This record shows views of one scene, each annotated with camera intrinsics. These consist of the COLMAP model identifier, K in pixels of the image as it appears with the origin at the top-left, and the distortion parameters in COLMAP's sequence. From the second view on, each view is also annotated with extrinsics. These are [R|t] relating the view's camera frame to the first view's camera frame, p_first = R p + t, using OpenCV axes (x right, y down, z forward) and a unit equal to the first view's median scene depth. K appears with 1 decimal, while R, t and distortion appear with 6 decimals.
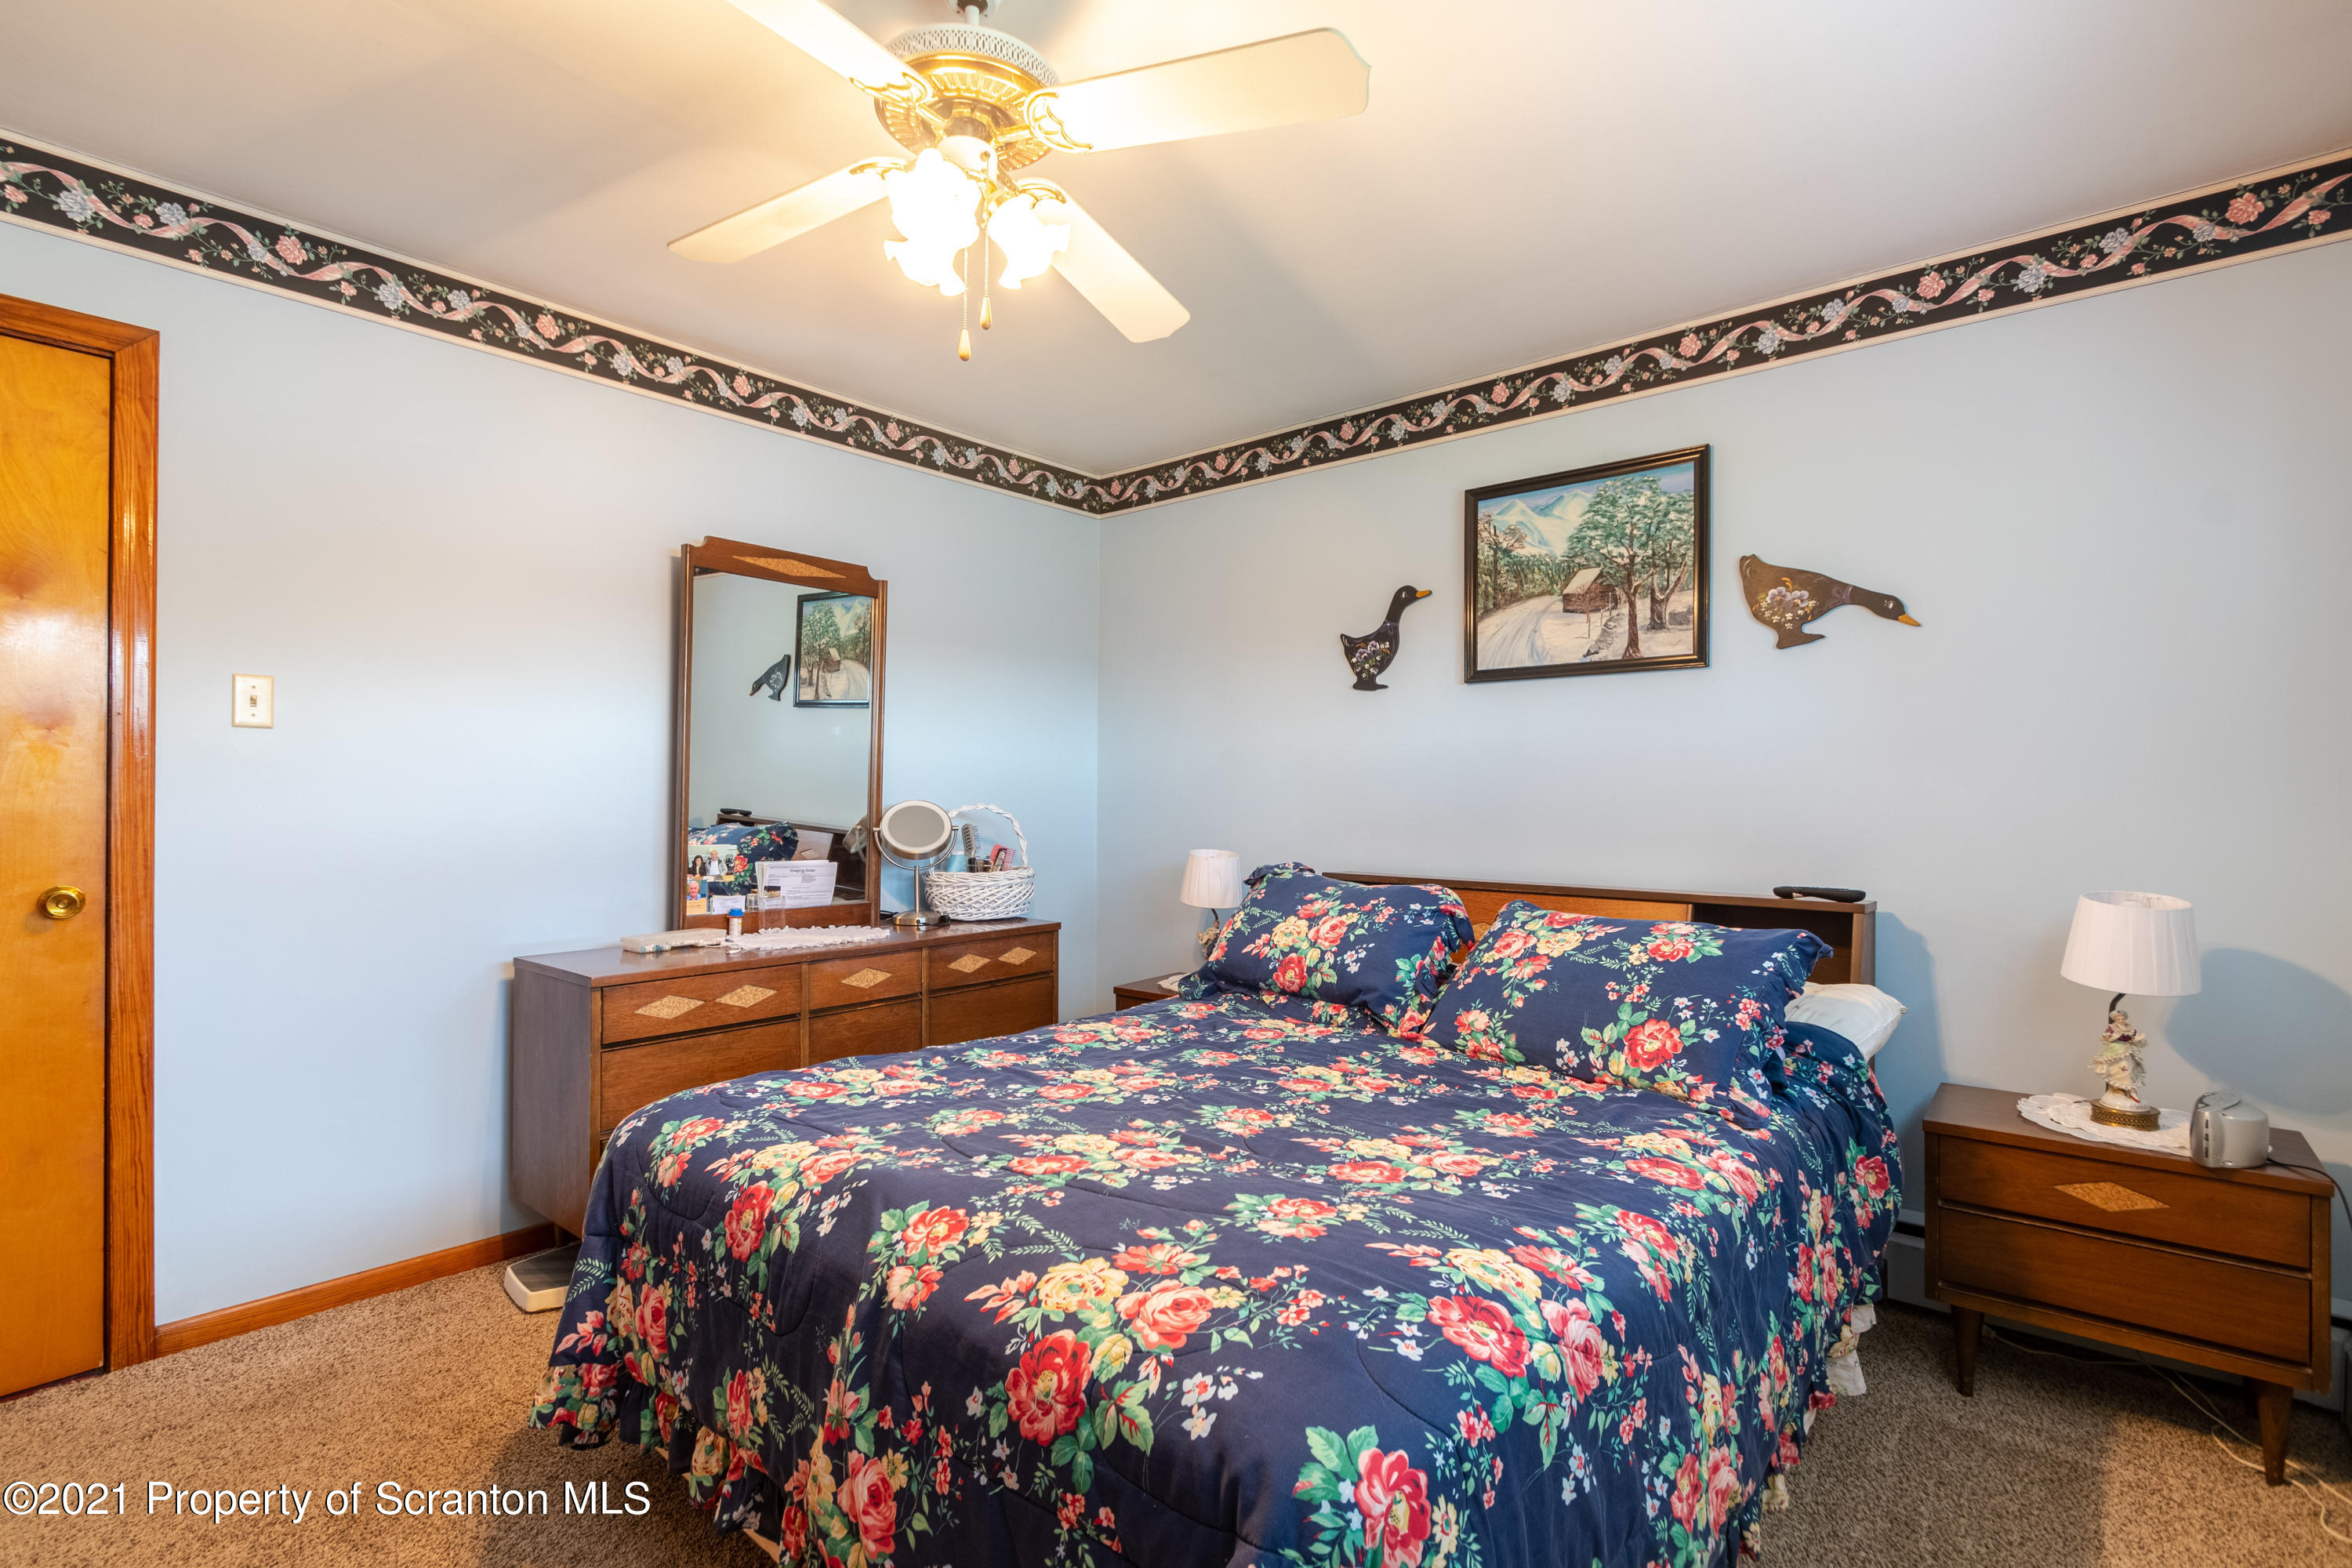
lens RADIAL K [[1110.9, 0, 1176.0], [0, 1110.9, 784.0], [0, 0, 1]] dist [-0.001500, -0.000081]
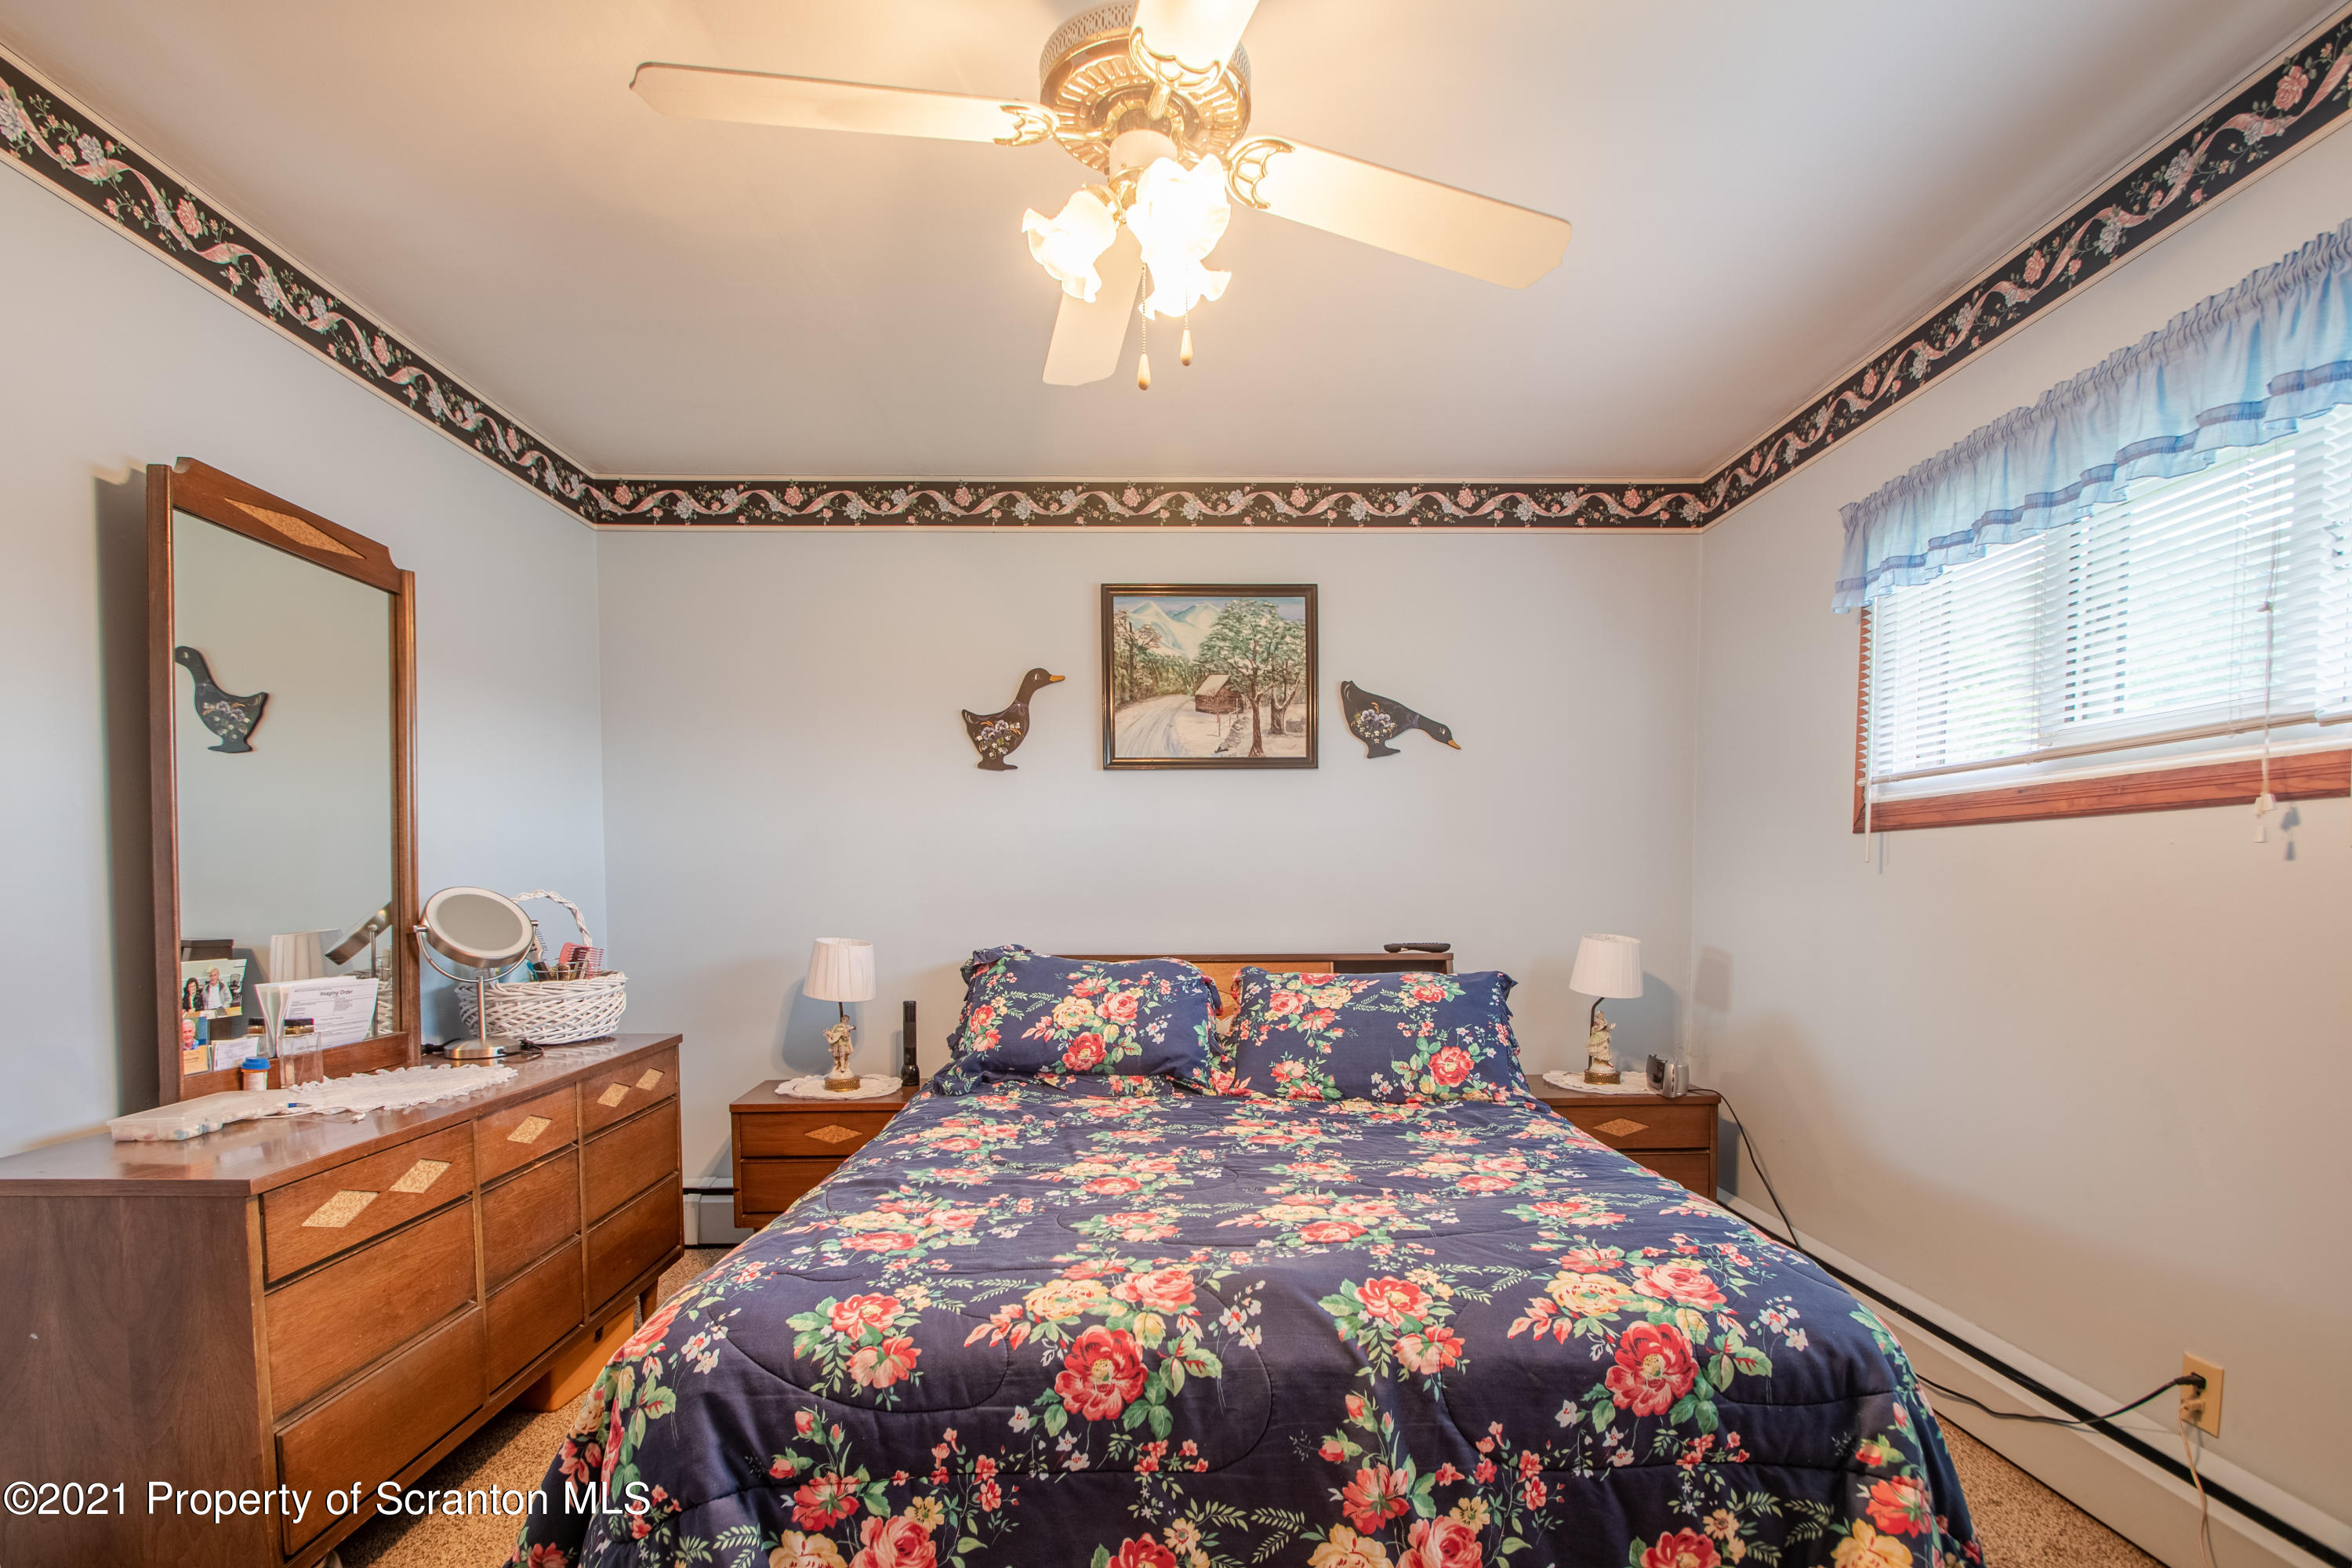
lens RADIAL K [[1137.2, 0, 1176.7], [0, 1137.2, 923.4], [0, 0, 1]] dist [-0.002550, -0.000252]
pose [[0.737697, -0.033615, 0.674295, -0.464881], [0.000720, 0.998798, 0.049004, 0.003063], [-0.675132, -0.035665, 0.736834, 0.167365]]
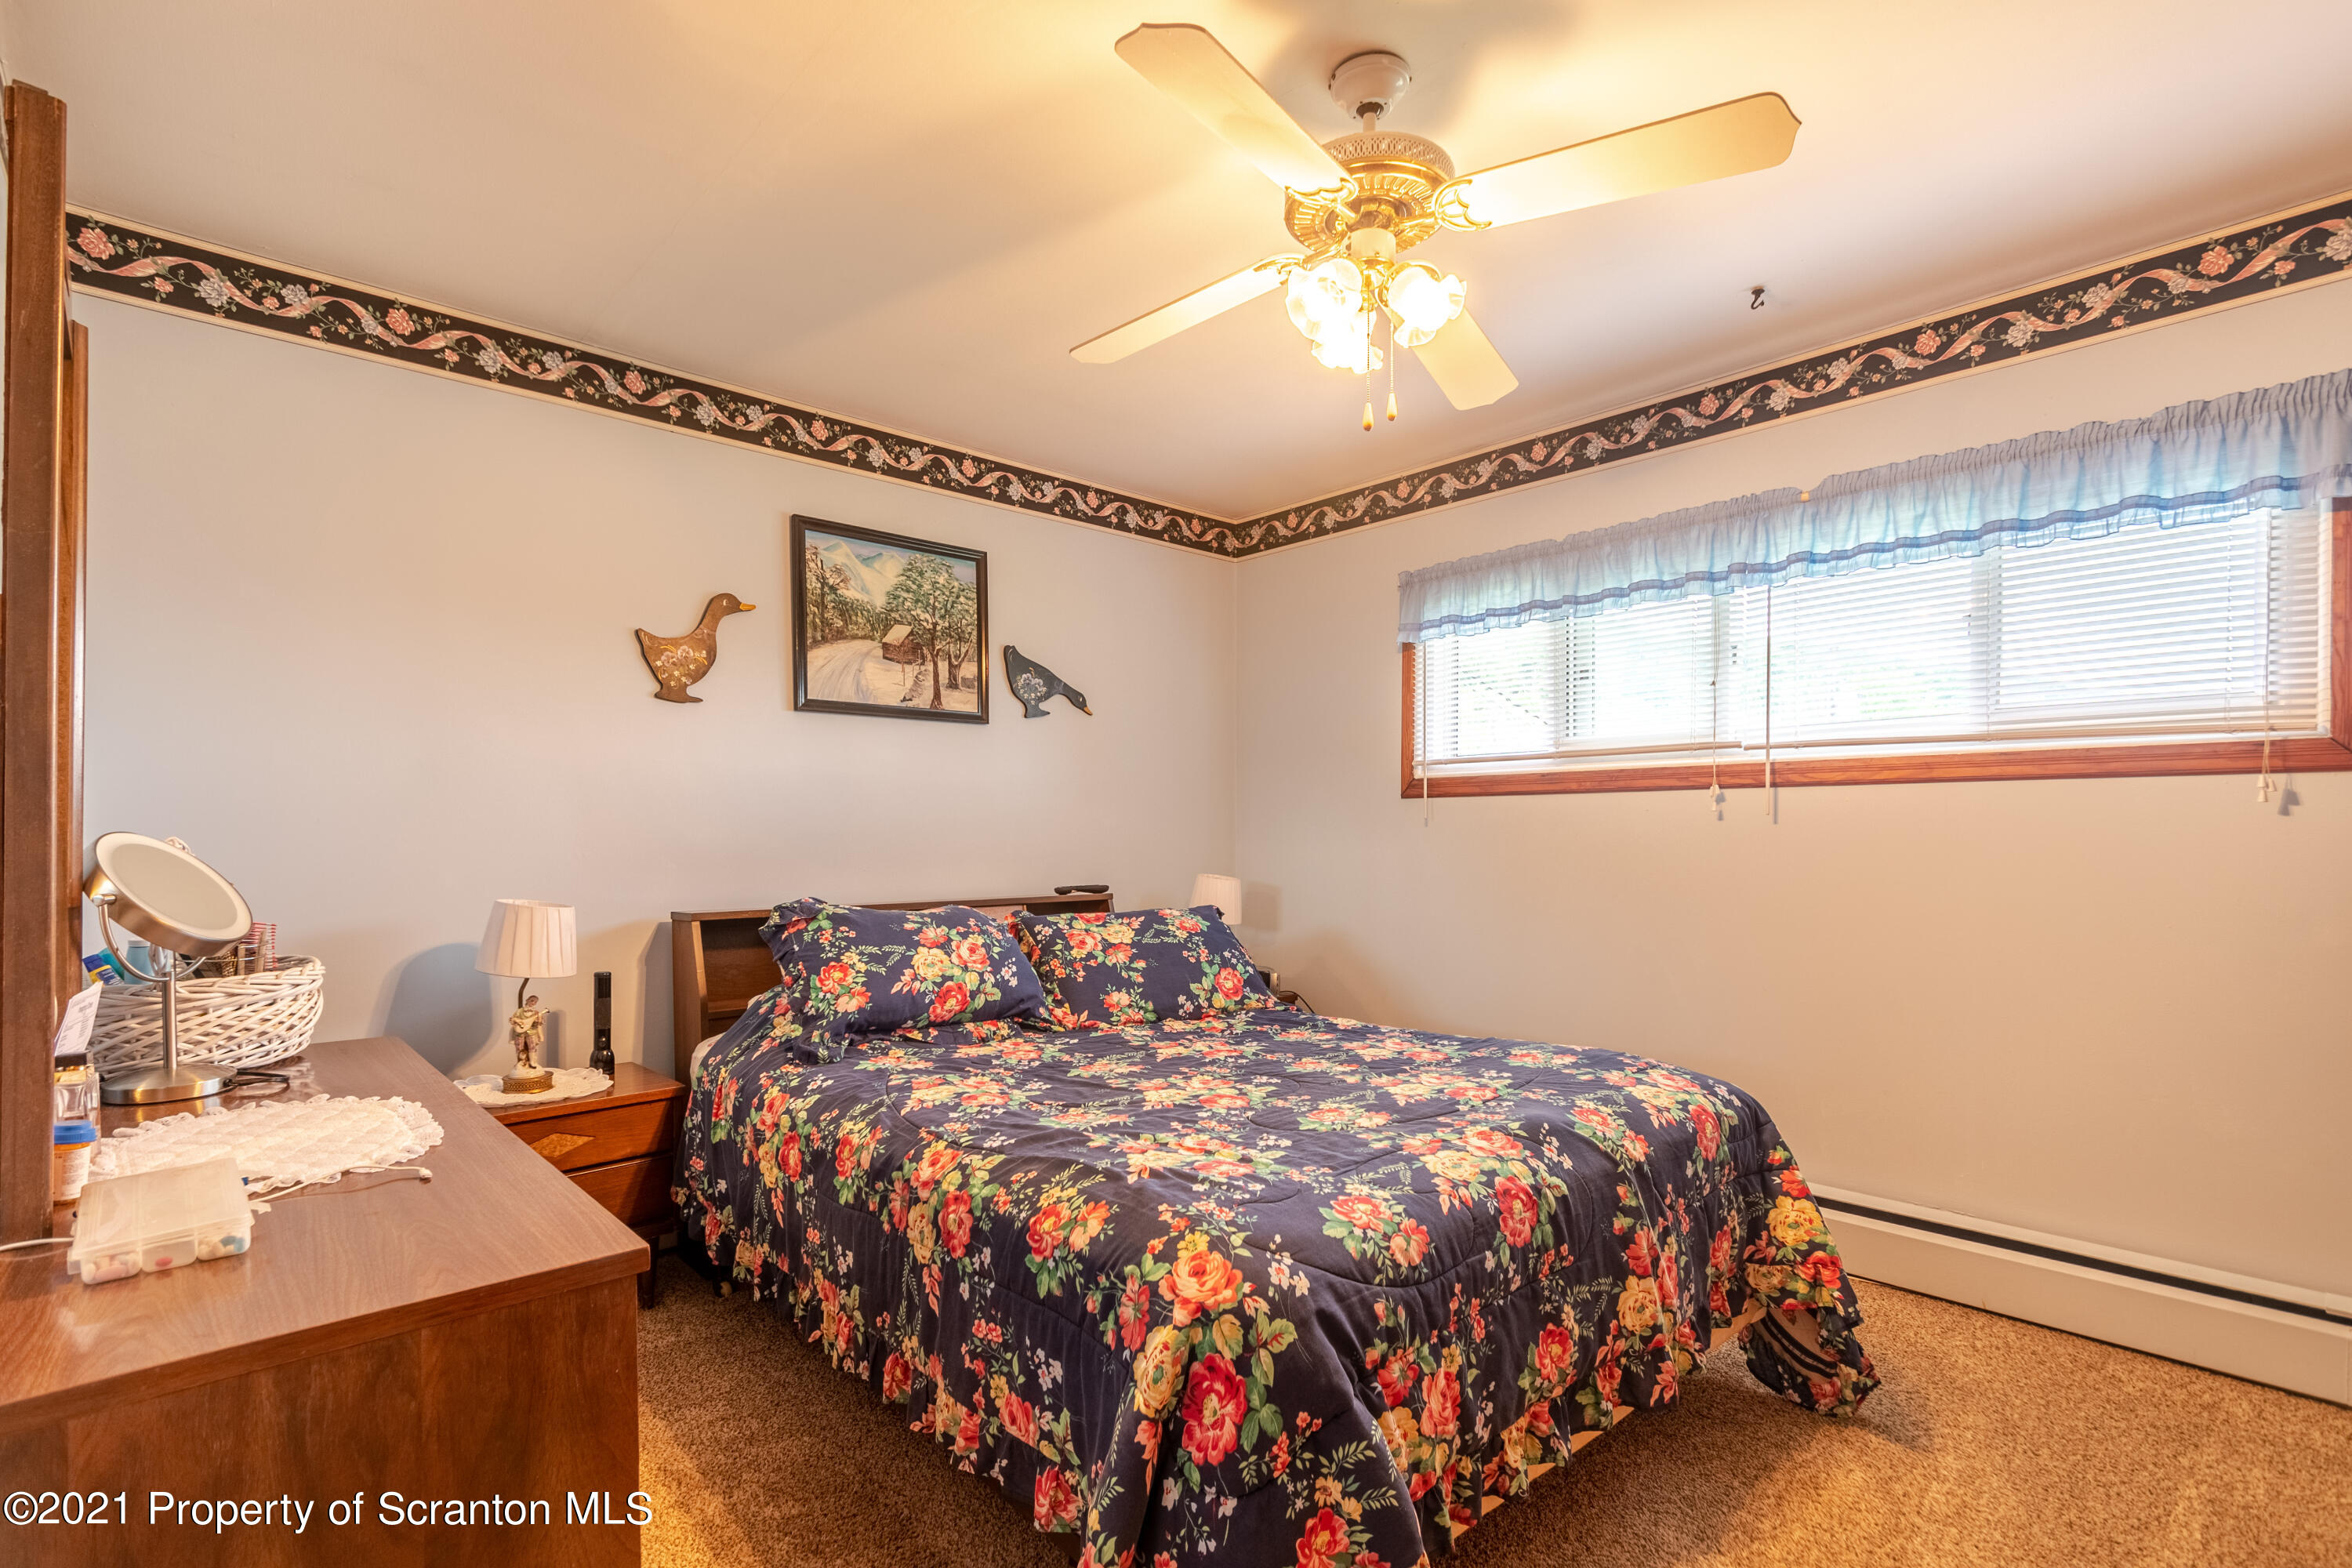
lens RADIAL K [[1118.4, 0, 1162.0], [0, 1118.4, 836.5], [0, 0, 1]] dist [-0.003189, 0.000294]
pose [[0.110149, -0.010414, 0.993860, -0.766436], [-0.010714, 0.999875, 0.011664, 0.007816], [-0.993857, -0.011933, 0.110024, 0.622252]]
